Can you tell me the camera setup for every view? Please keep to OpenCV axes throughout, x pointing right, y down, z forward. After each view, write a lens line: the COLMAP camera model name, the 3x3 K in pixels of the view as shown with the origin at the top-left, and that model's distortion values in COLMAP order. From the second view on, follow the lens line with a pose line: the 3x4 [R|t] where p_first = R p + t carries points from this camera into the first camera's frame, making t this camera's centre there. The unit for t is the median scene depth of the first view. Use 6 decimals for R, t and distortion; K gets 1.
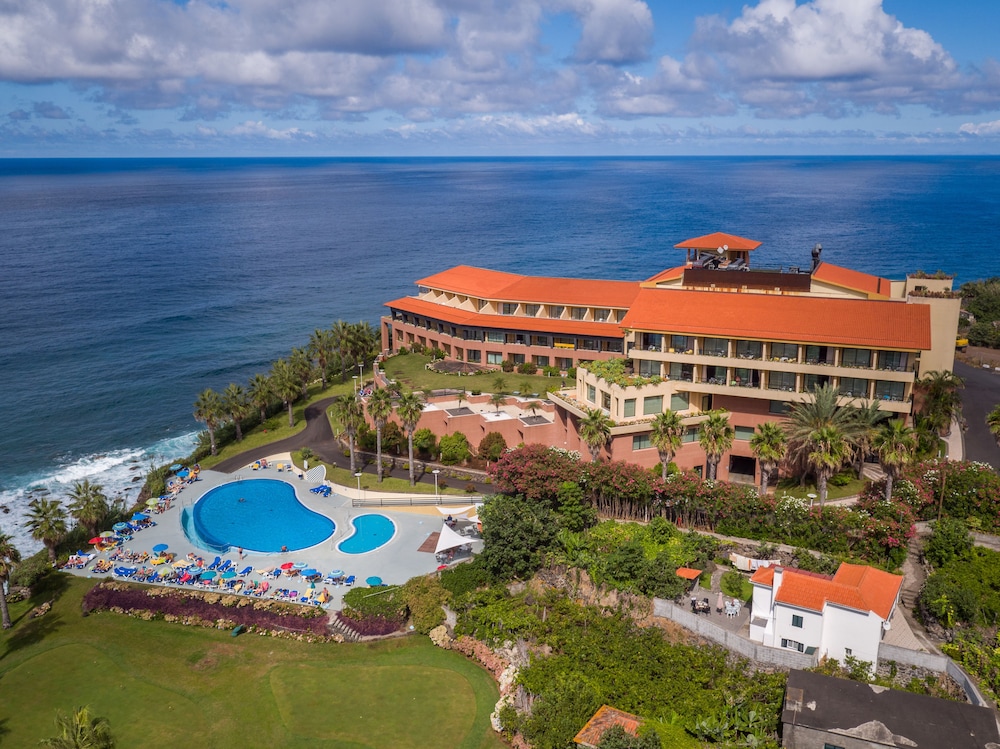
lens RADIAL K [[866.4, 0, 500.0], [0, 866.4, 374.5], [0, 0, 1]] dist [-0.003536, -0.000673]
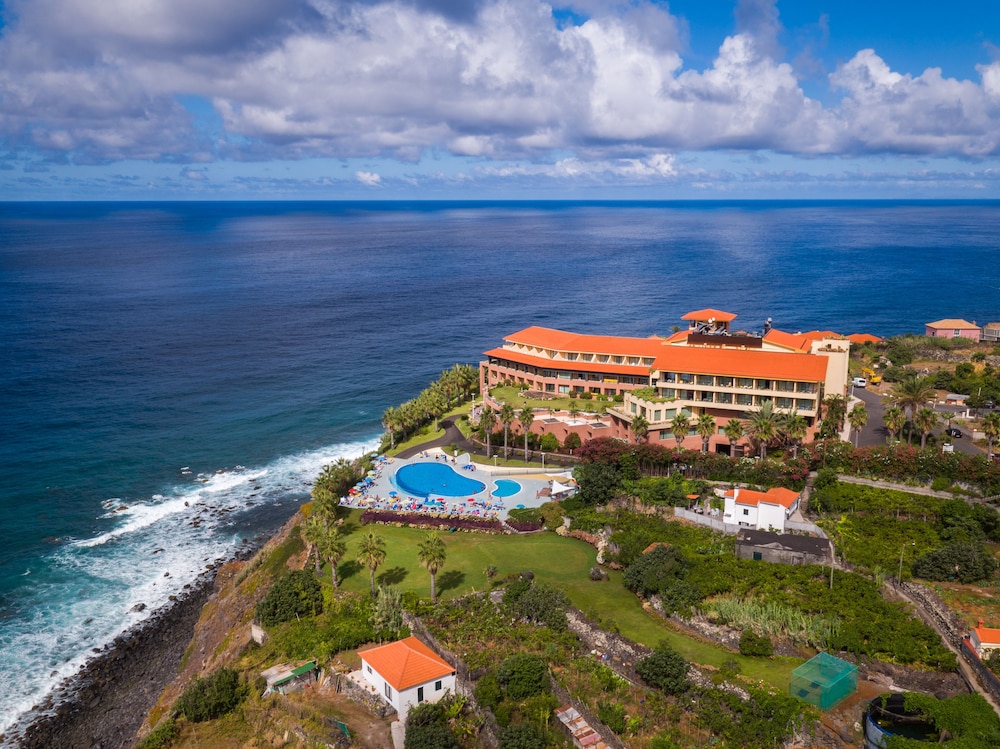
lens RADIAL K [[866.4, 0, 500.0], [0, 866.4, 374.5], [0, 0, 1]] dist [-0.003536, -0.000673]
pose [[0.999998, 0.000767, -0.001607, -0.161736], [-0.000844, 0.998811, -0.048741, 0.041764], [0.001567, 0.048742, 0.998810, -0.731464]]
